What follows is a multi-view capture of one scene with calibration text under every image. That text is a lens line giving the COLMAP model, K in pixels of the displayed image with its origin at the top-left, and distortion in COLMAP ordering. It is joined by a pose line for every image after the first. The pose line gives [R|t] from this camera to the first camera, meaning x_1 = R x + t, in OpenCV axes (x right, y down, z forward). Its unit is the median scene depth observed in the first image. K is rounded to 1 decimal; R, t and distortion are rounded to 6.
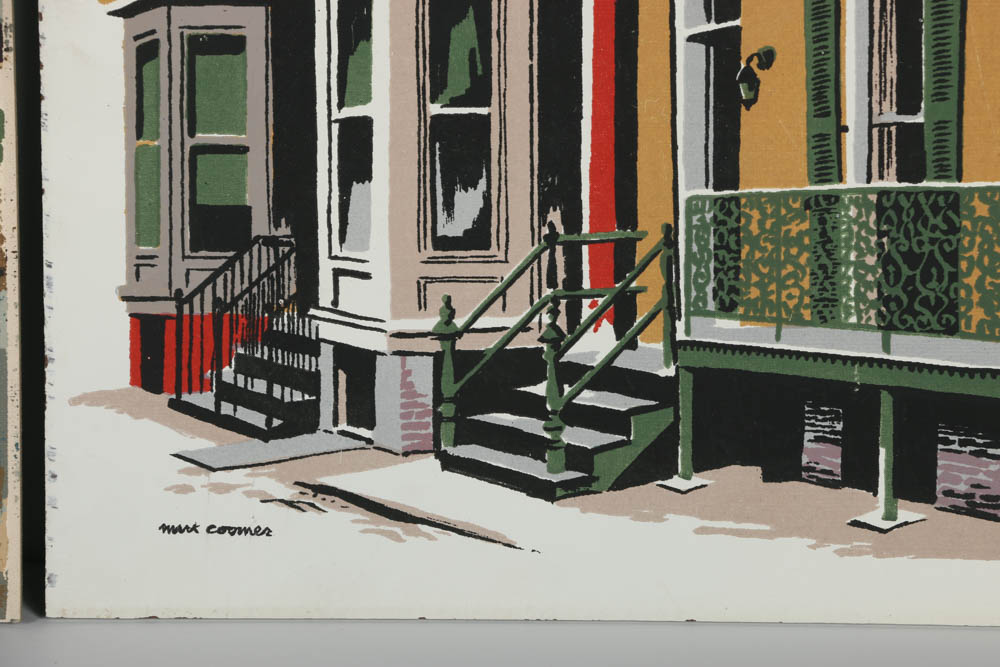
lens RADIAL K [[5501.9, 0, 499.3], [0, 5501.9, 329.0], [0, 0, 1]] dist [1.591263, 0.000000]
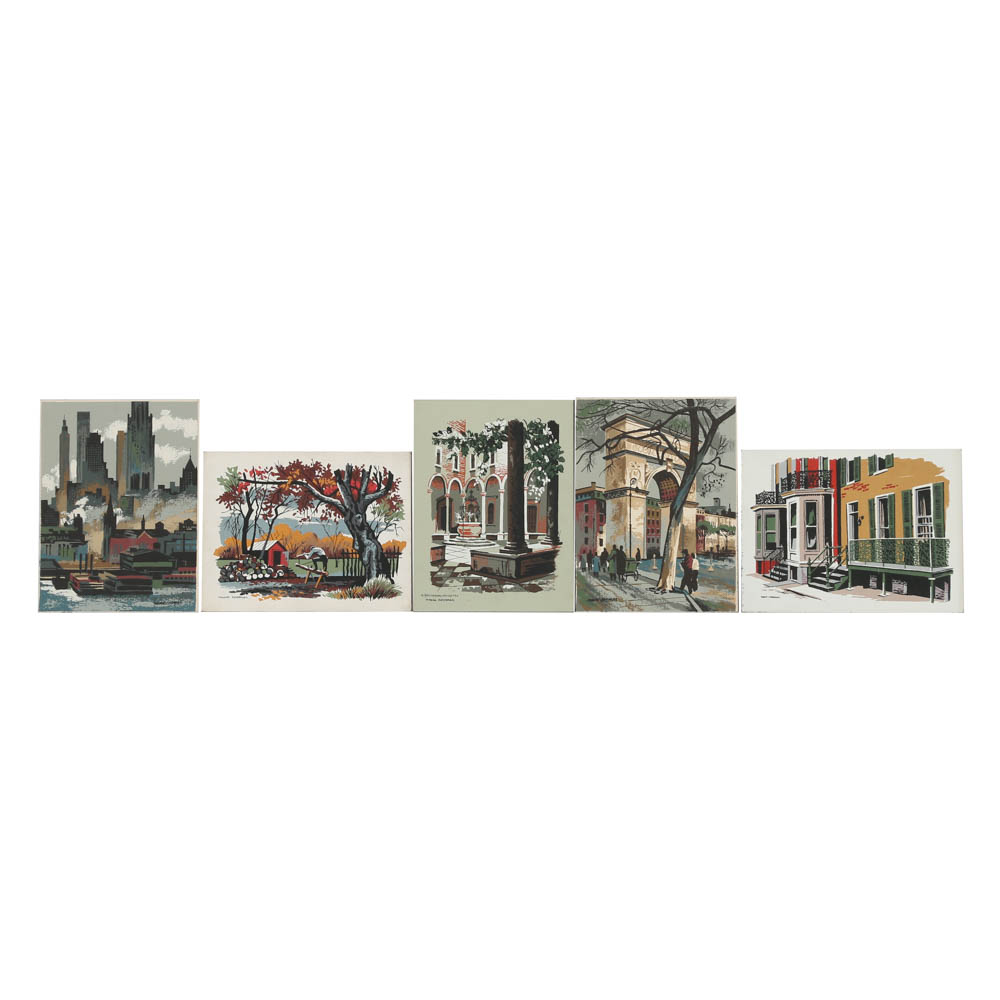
lens RADIAL K [[2637.0, 0, 501.7], [0, 2637.0, 501.3], [0, 0, 1]] dist [0.150752, 0.000000]
pose [[0.991143, -0.006710, -0.132627, 0.040370], [0.001397, 0.999194, -0.040110, 0.047808], [0.132789, 0.039569, 0.990354, -1.885669]]
